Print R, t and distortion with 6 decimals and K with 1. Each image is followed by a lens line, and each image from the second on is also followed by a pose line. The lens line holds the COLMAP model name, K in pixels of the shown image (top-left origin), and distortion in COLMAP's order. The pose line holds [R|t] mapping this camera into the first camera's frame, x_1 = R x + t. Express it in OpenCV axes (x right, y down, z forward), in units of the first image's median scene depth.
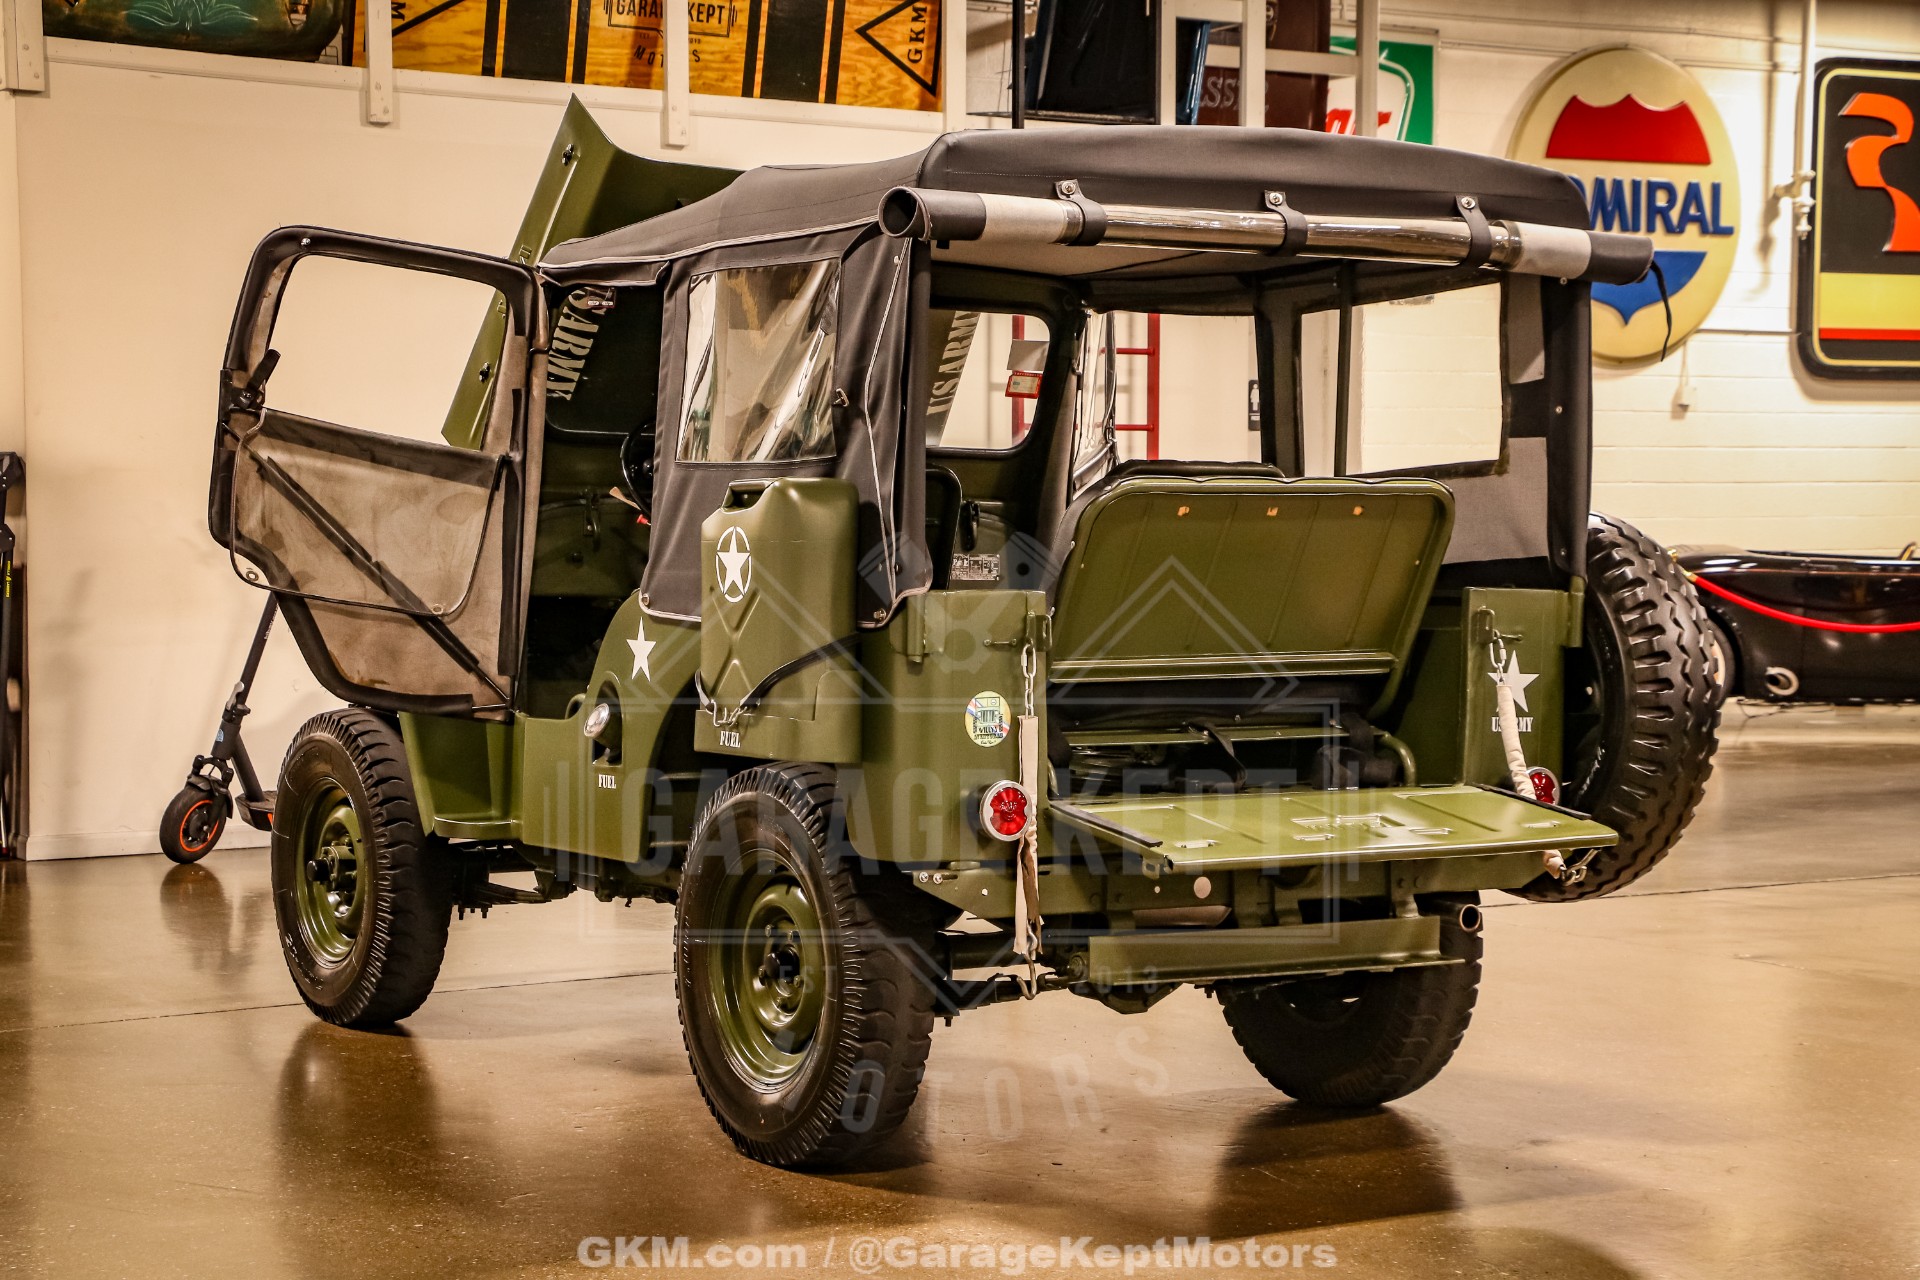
lens RADIAL K [[3576.2, 0, 957.6], [0, 3576.2, 694.4], [0, 0, 1]] dist [0.257308, -0.238766]
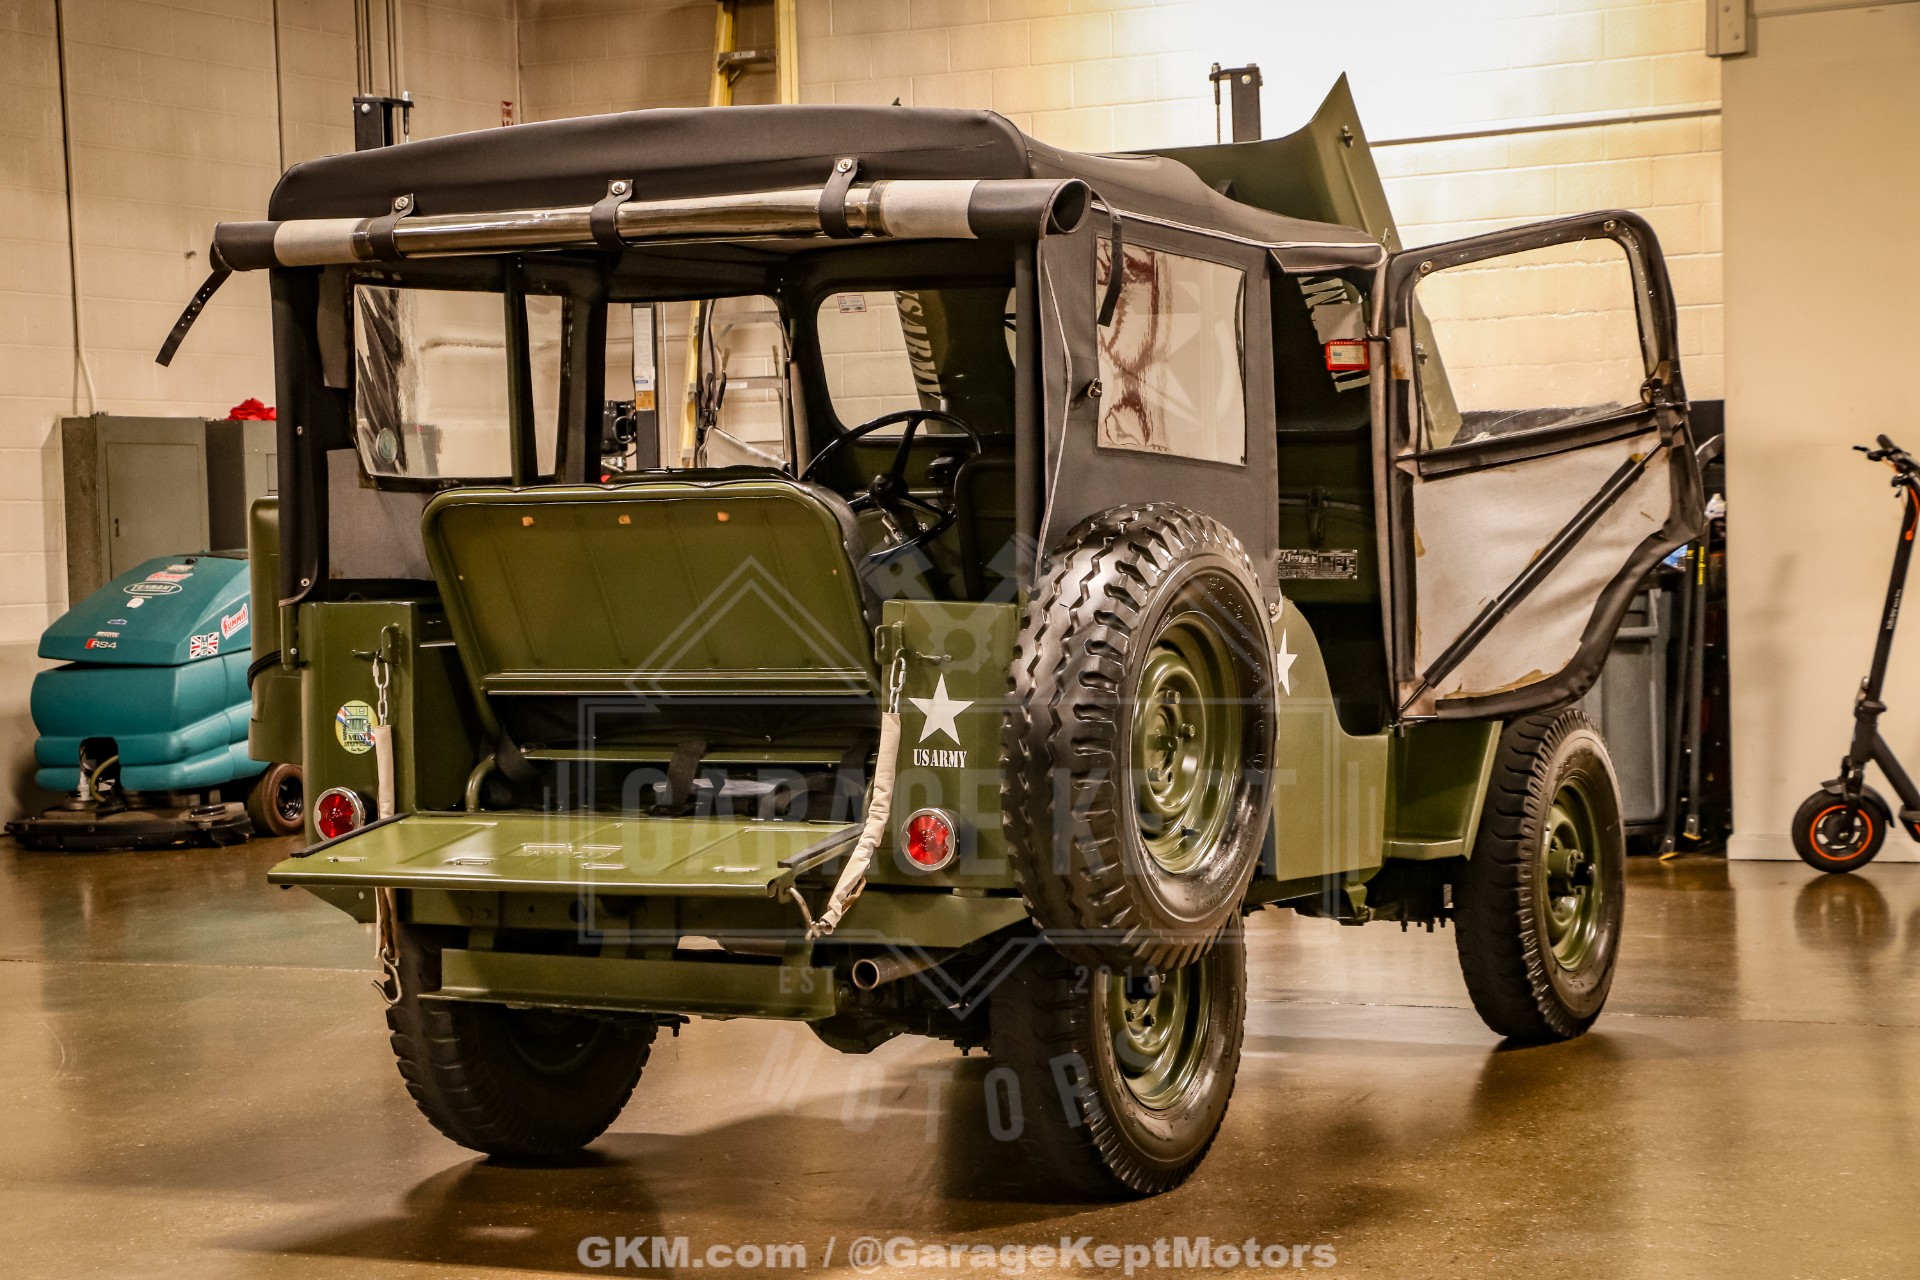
lens RADIAL K [[3897.7, 0, 953.6], [0, 3897.7, 717.9], [0, 0, 1]] dist [0.297294, 0.466285]
pose [[0.479120, 0.032827, -0.877135, 0.976981], [-0.019181, 0.999453, 0.026927, -0.026633], [0.877540, 0.003923, 0.479488, 0.551578]]
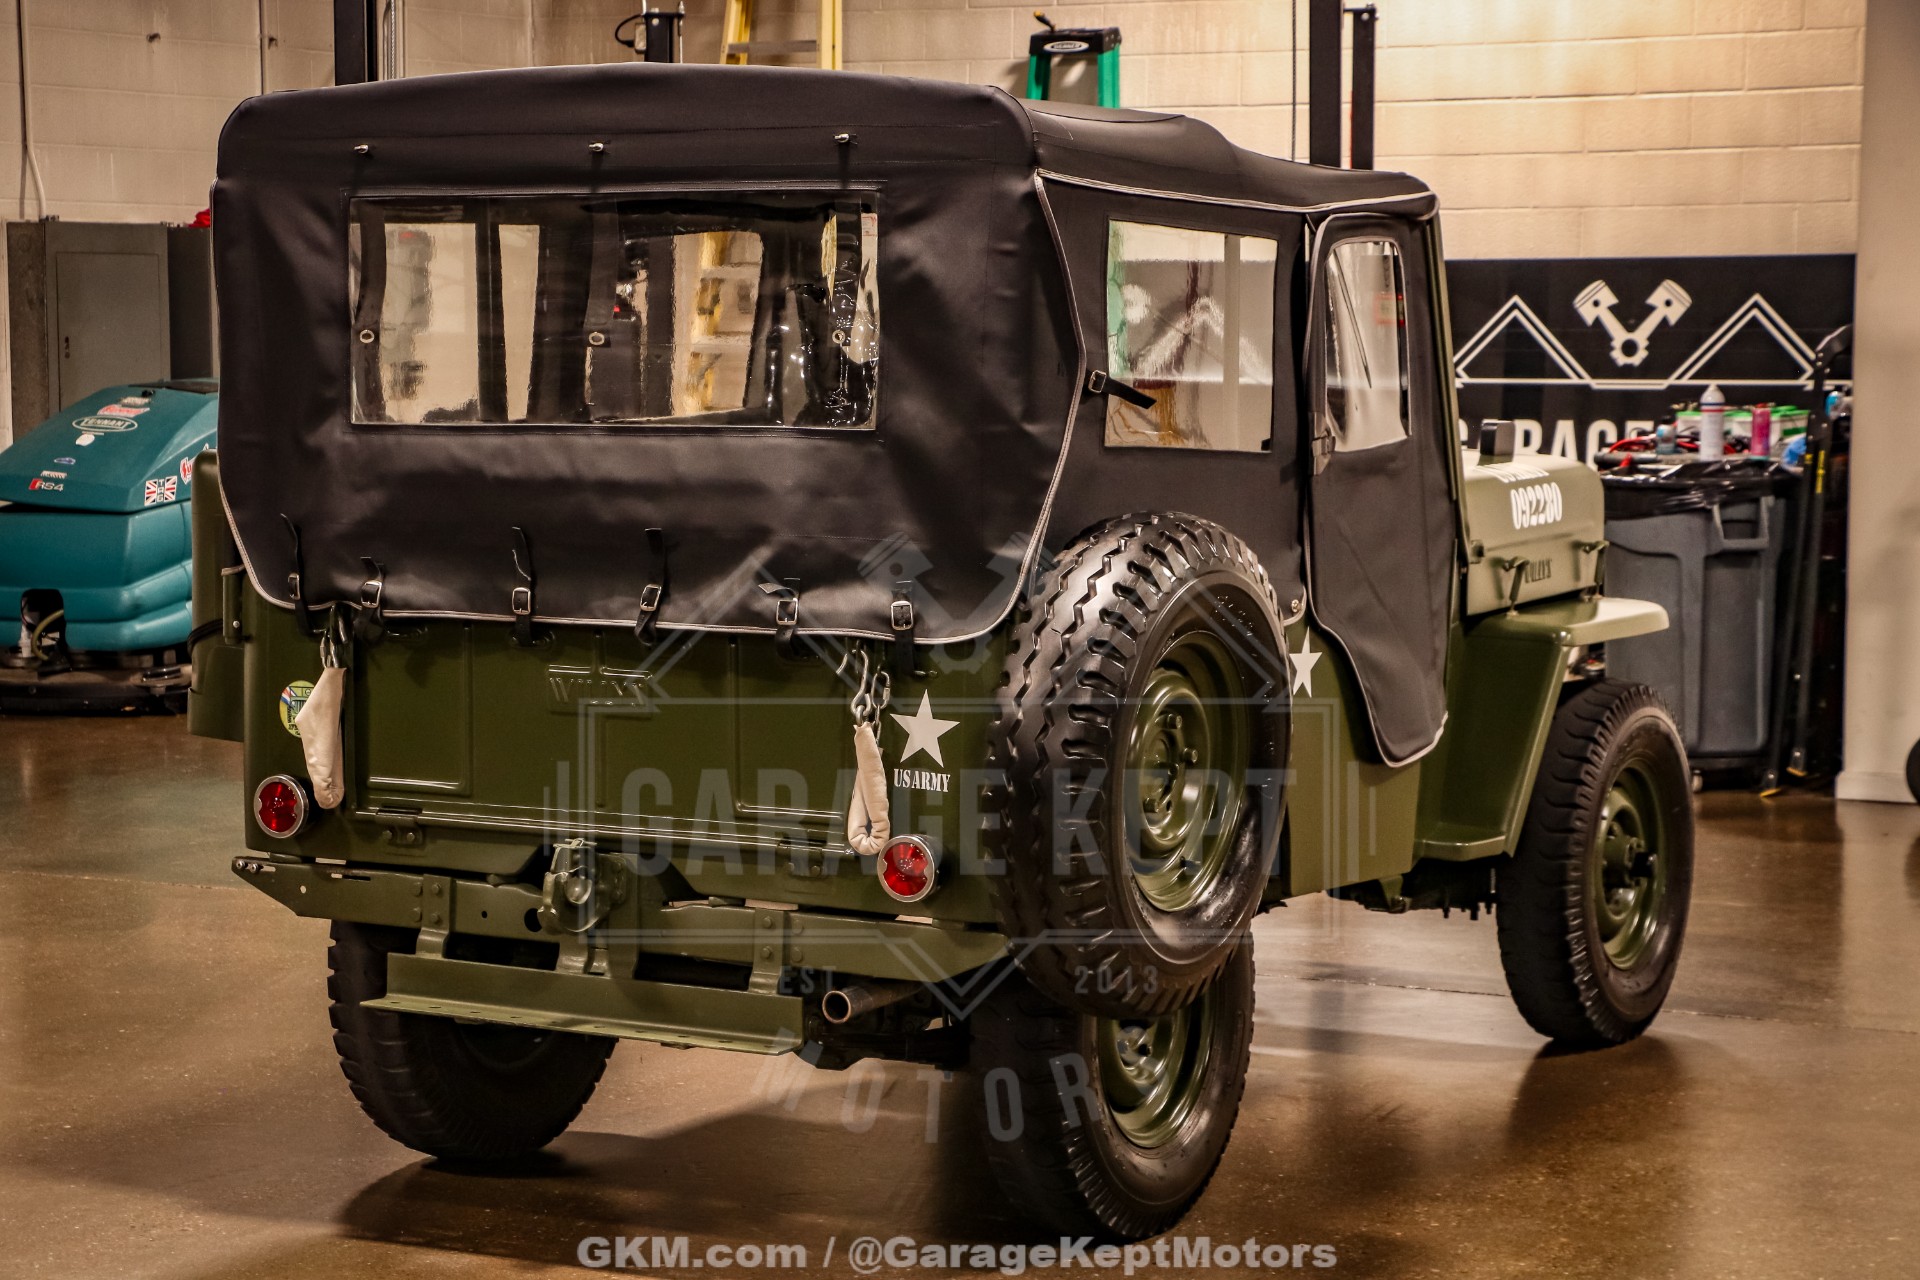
lens RADIAL K [[4419.6, 0, 926.9], [0, 4419.6, 718.7], [0, 0, 1]] dist [0.373132, 0.890840]
pose [[0.459012, 0.090368, -0.883822, 1.028926], [-0.047249, 0.995889, 0.077288, -0.082027], [0.887173, 0.006284, 0.461394, 0.541702]]
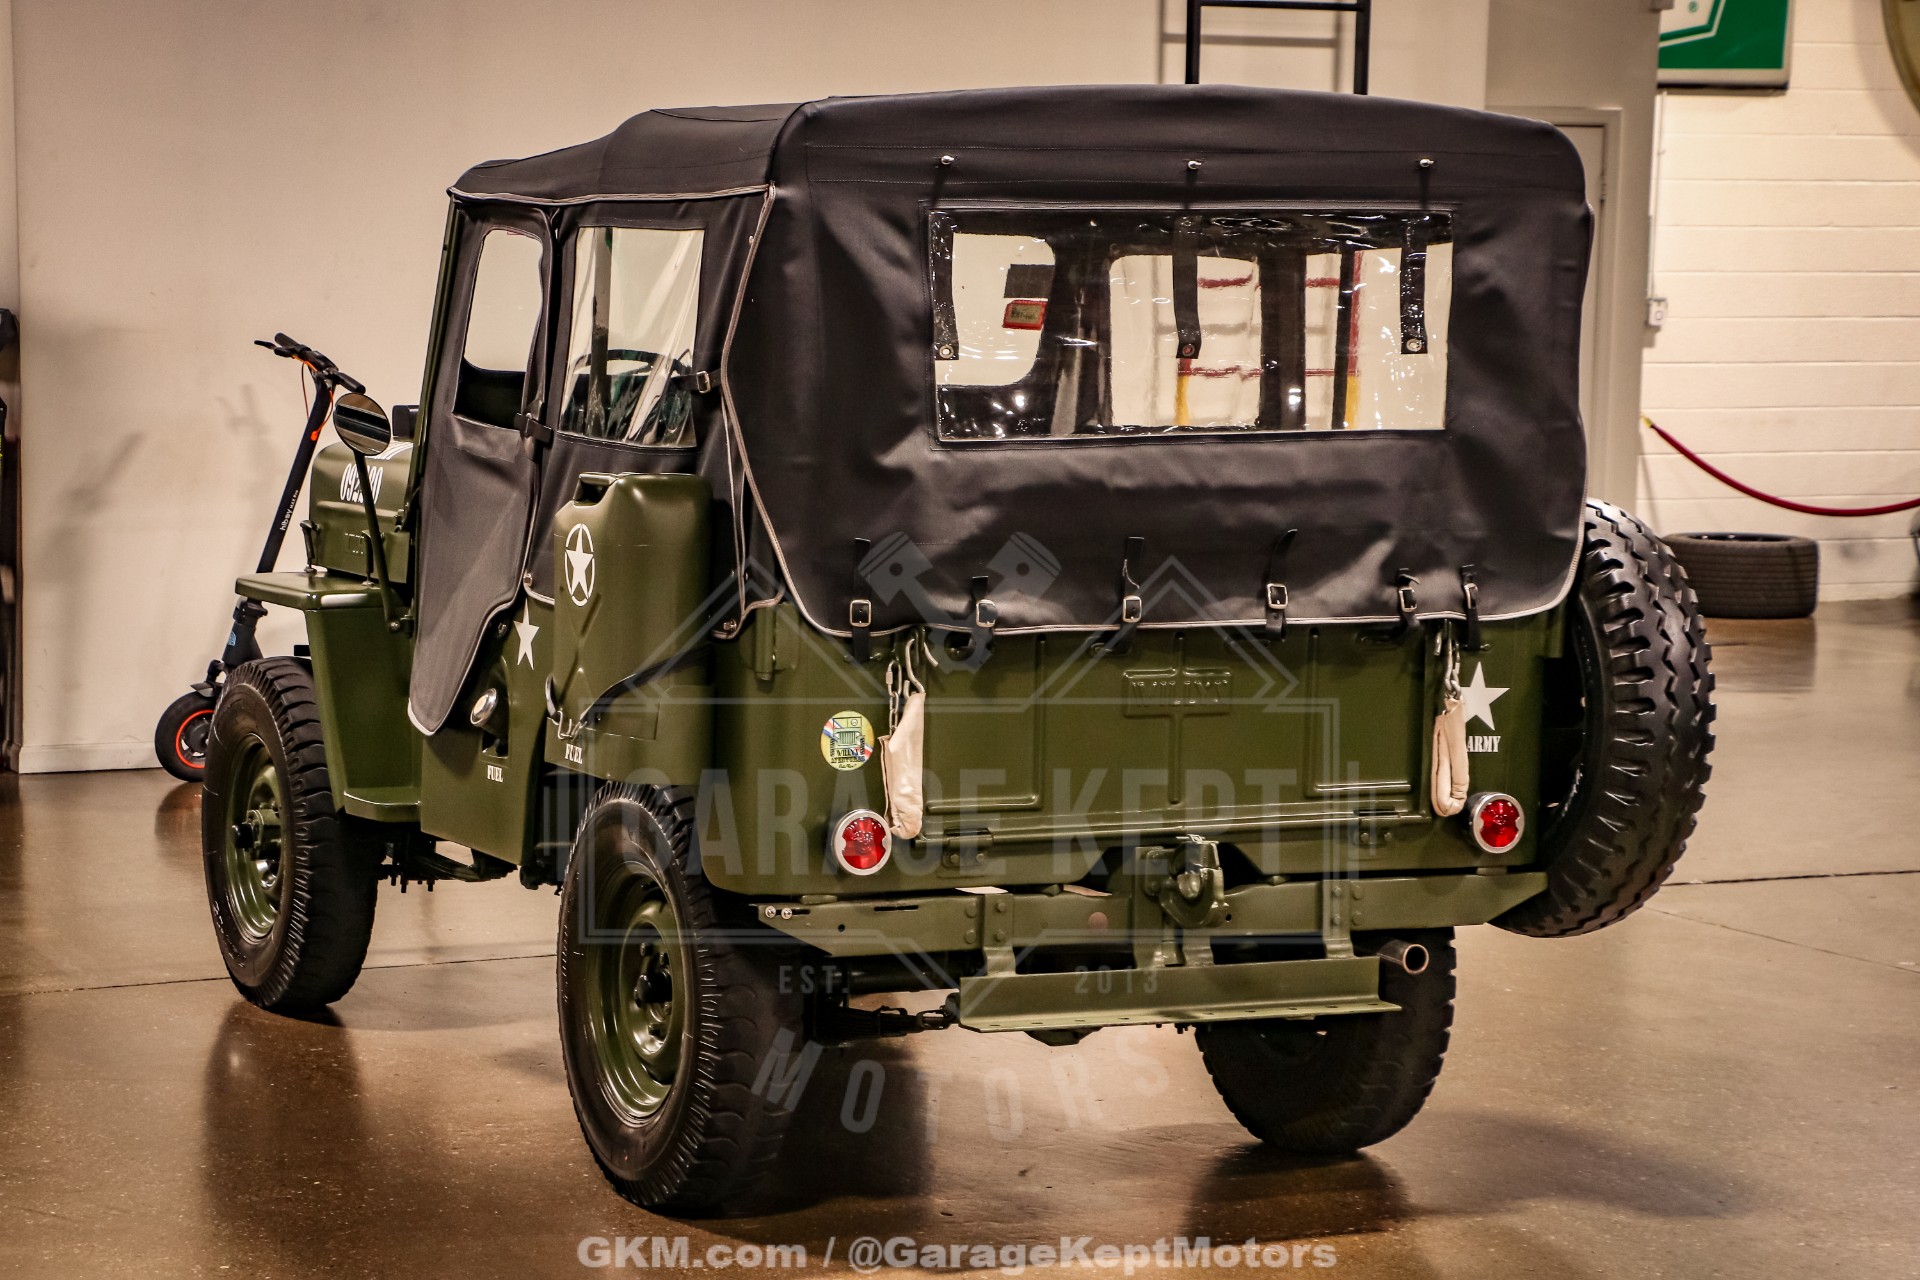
lens RADIAL K [[4419.6, 0, 926.9], [0, 4419.6, 718.7], [0, 0, 1]] dist [0.373132, 0.890840]
pose [[0.994518, 0.026126, -0.101248, 0.129898], [-0.020690, 0.998306, 0.054373, -0.055182], [0.102498, -0.051981, 0.993374, -0.113783]]
